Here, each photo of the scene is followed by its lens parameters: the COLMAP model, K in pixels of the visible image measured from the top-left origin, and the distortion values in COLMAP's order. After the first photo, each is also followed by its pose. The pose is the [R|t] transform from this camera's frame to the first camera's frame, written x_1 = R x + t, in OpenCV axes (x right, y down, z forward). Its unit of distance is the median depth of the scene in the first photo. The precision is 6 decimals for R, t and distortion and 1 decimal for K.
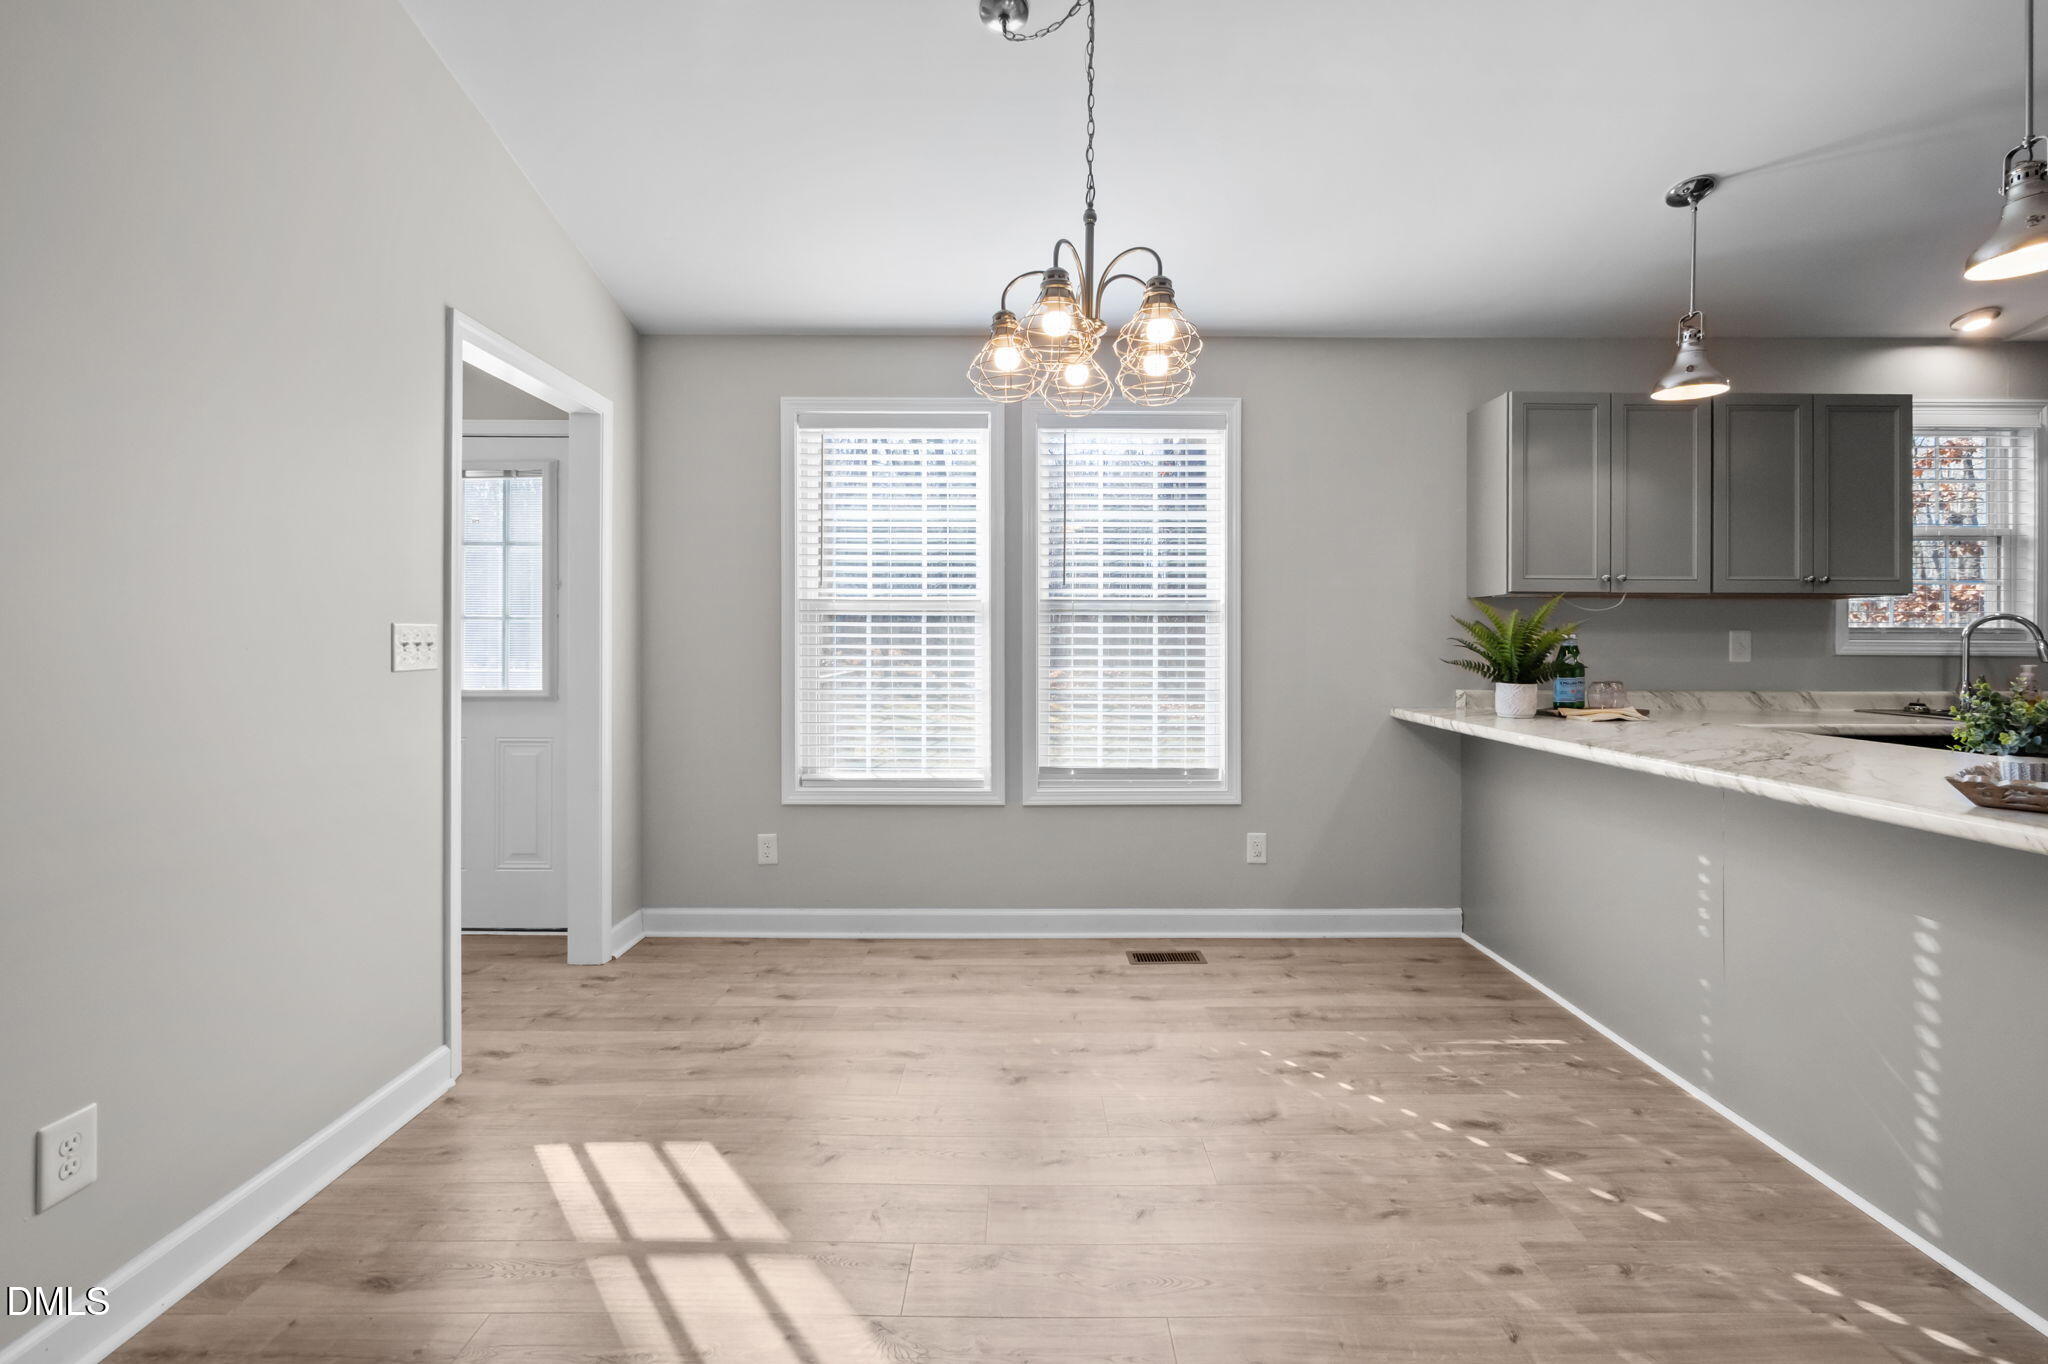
lens RADIAL K [[872.1, 0, 1030.8], [0, 872.1, 639.3], [0, 0, 1]] dist [-0.003879, -0.000248]
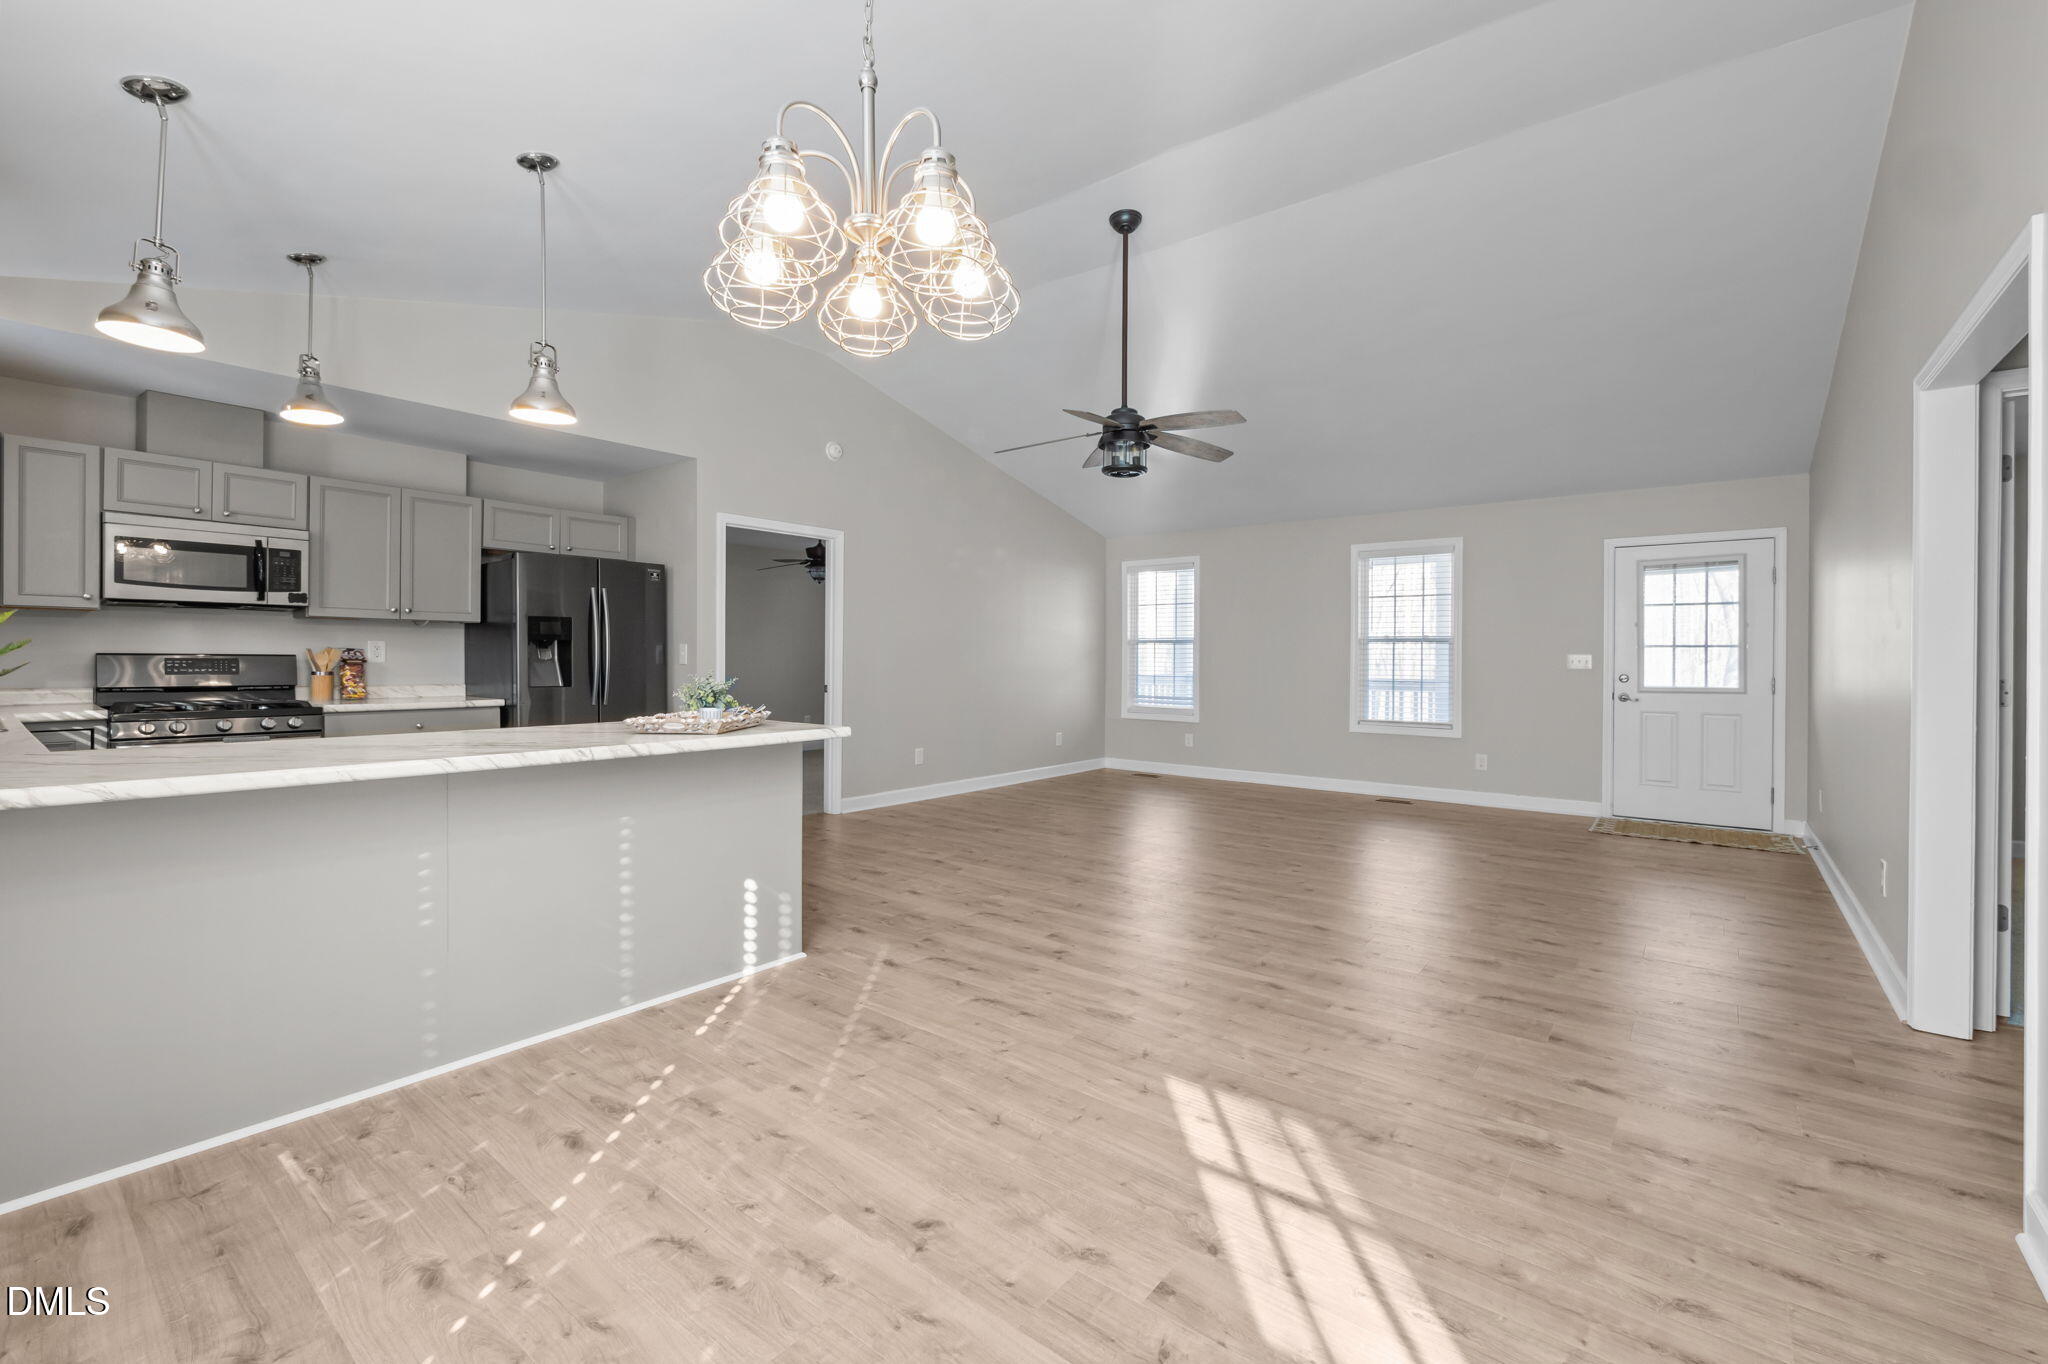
lens RADIAL K [[865.5, 0, 1022.3], [0, 865.5, 658.6], [0, 0, 1]] dist [-0.001330, -0.000128]
pose [[-0.777809, -0.007436, 0.628456, -0.316227], [-0.009606, 0.999954, -0.000058, 0.005776], [-0.628427, -0.006083, -0.777845, 0.937902]]
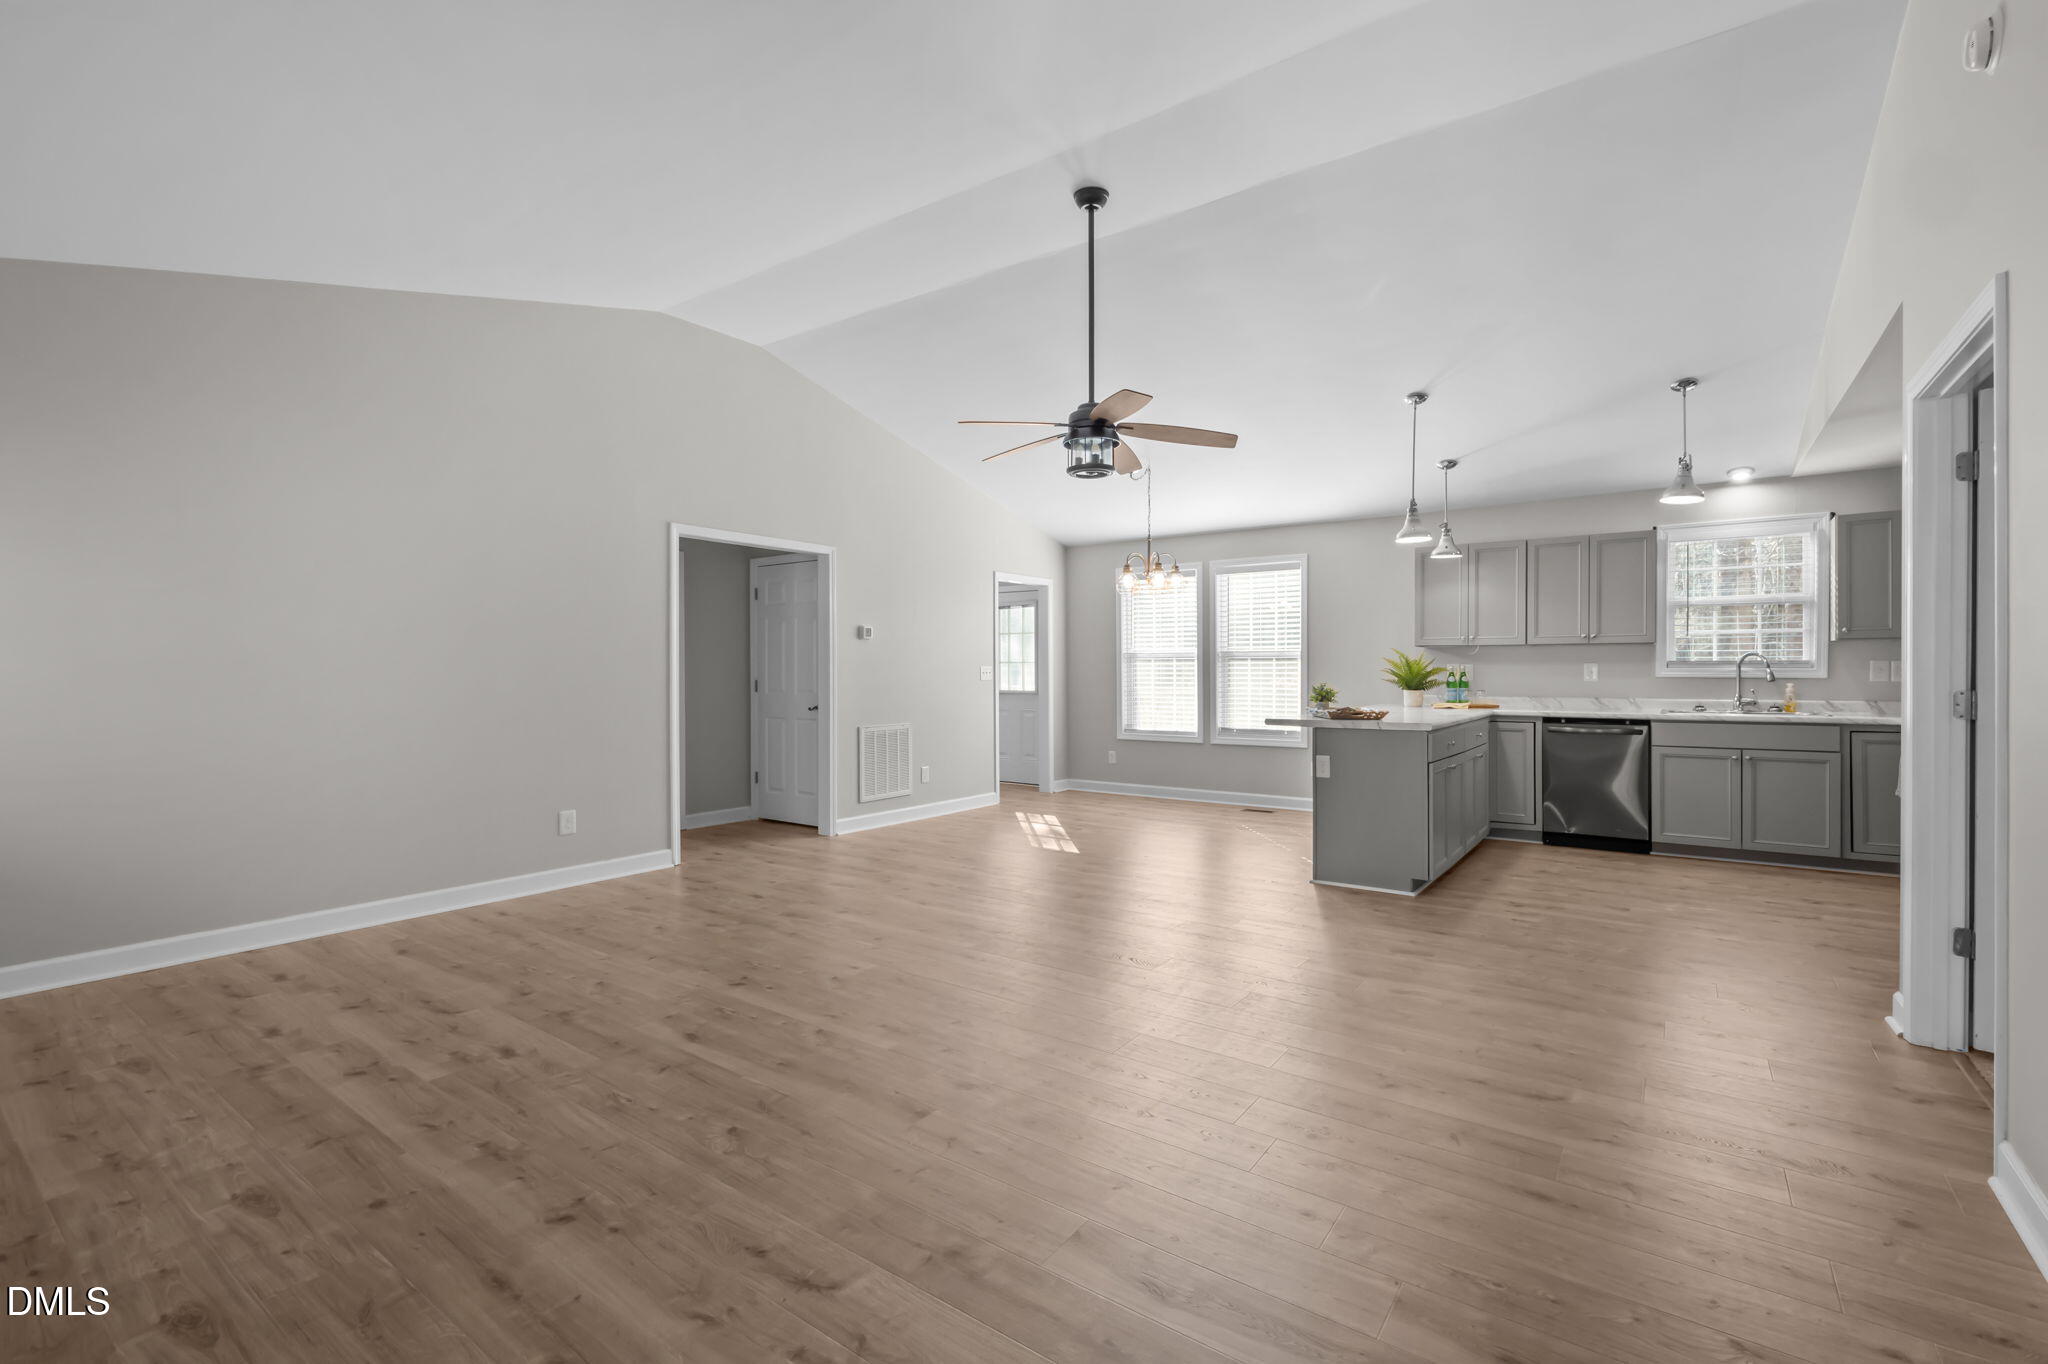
lens RADIAL K [[907.9, 0, 1027.3], [0, 907.9, 674.4], [0, 0, 1]] dist [-0.000479, 0.000004]
pose [[0.807690, -0.000839, -0.589607, 1.054496], [0.005450, 0.999967, 0.006043, -0.004953], [0.589582, -0.008094, 0.807668, -1.238756]]
